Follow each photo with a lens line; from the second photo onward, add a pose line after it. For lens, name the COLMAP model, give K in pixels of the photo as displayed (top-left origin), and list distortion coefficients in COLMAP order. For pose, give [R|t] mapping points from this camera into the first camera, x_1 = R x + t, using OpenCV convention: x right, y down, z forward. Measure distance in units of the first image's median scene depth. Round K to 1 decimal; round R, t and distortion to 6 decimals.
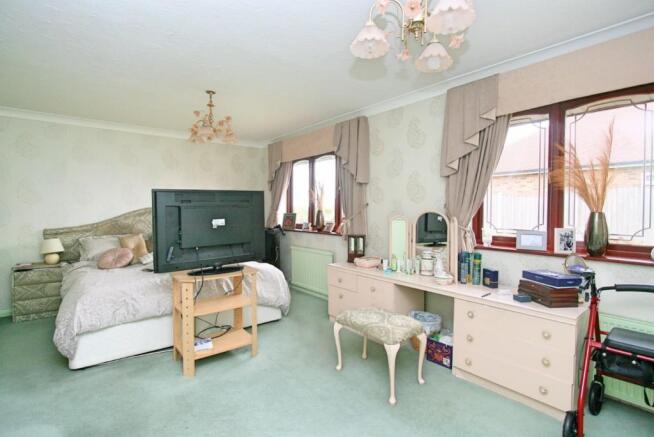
lens RADIAL K [[327.1, 0, 325.7], [0, 327.1, 214.4], [0, 0, 1]] dist [-0.004536, -0.000019]
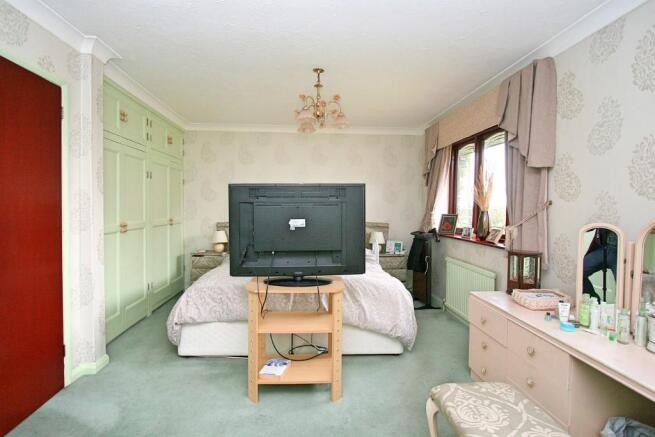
lens RADIAL K [[327.6, 0, 326.2], [0, 327.6, 214.4], [0, 0, 1]] dist [-0.004536, -0.000019]
pose [[0.808941, 0.026096, -0.587310, 0.162802], [-0.024589, 0.999642, 0.010548, -0.006002], [0.587375, 0.005909, 0.809293, 0.294331]]
